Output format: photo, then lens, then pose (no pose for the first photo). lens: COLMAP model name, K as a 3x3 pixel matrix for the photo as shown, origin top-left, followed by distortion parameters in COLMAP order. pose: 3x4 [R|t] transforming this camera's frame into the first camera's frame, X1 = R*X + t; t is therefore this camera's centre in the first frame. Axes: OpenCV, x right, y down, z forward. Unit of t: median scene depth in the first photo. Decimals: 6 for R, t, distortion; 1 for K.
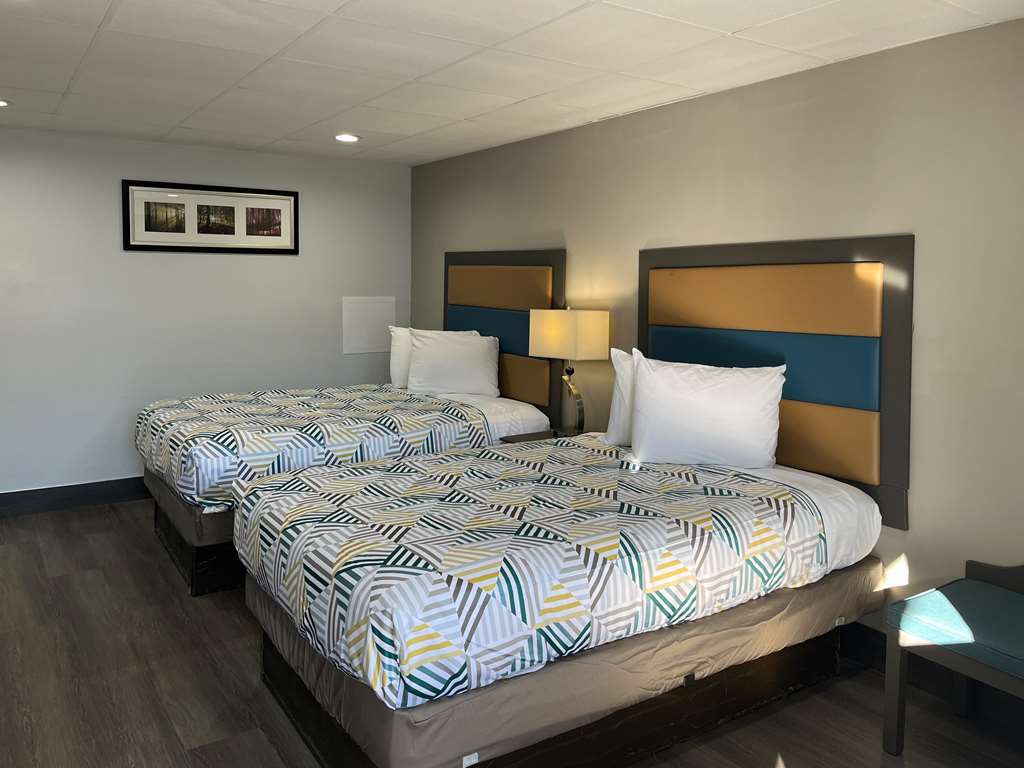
lens RADIAL K [[788.3, 0, 516.2], [0, 788.3, 381.4], [0, 0, 1]] dist [0.040242, -0.011765]
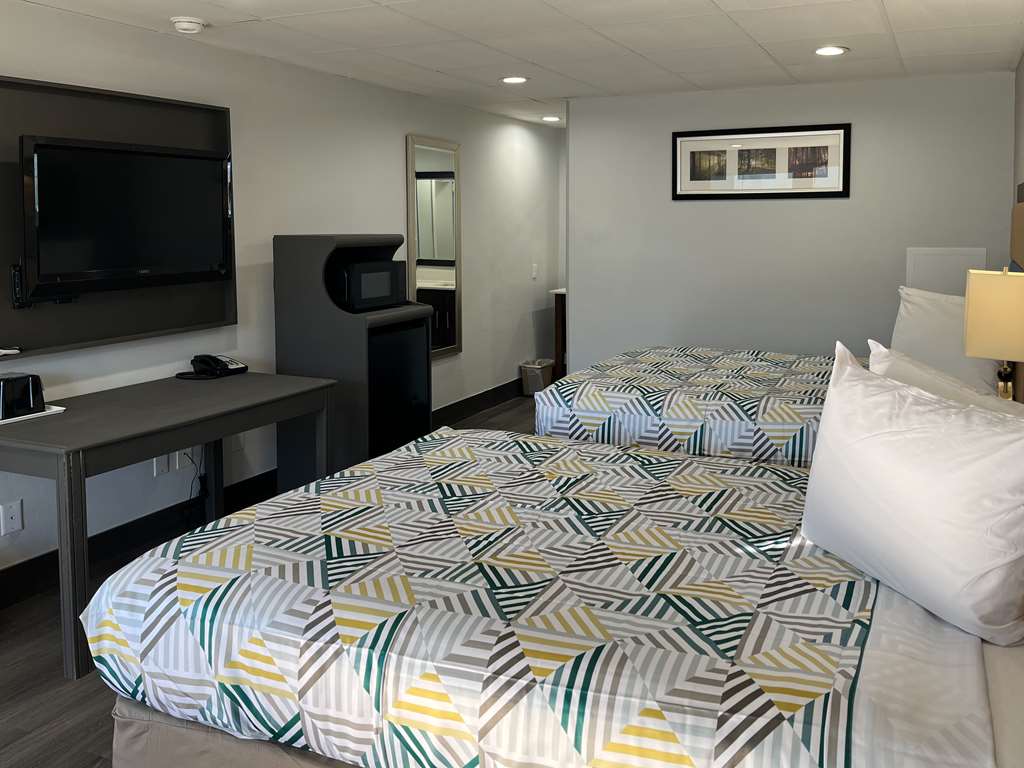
lens RADIAL K [[788.3, 0, 512.4], [0, 788.3, 327.9], [0, 0, 1]] dist [0.040242, -0.011765]
pose [[0.570484, 0.101394, -0.815026, 0.338699], [-0.105114, 0.993203, 0.049984, -0.039651], [0.814554, 0.057156, 0.577265, 0.336814]]
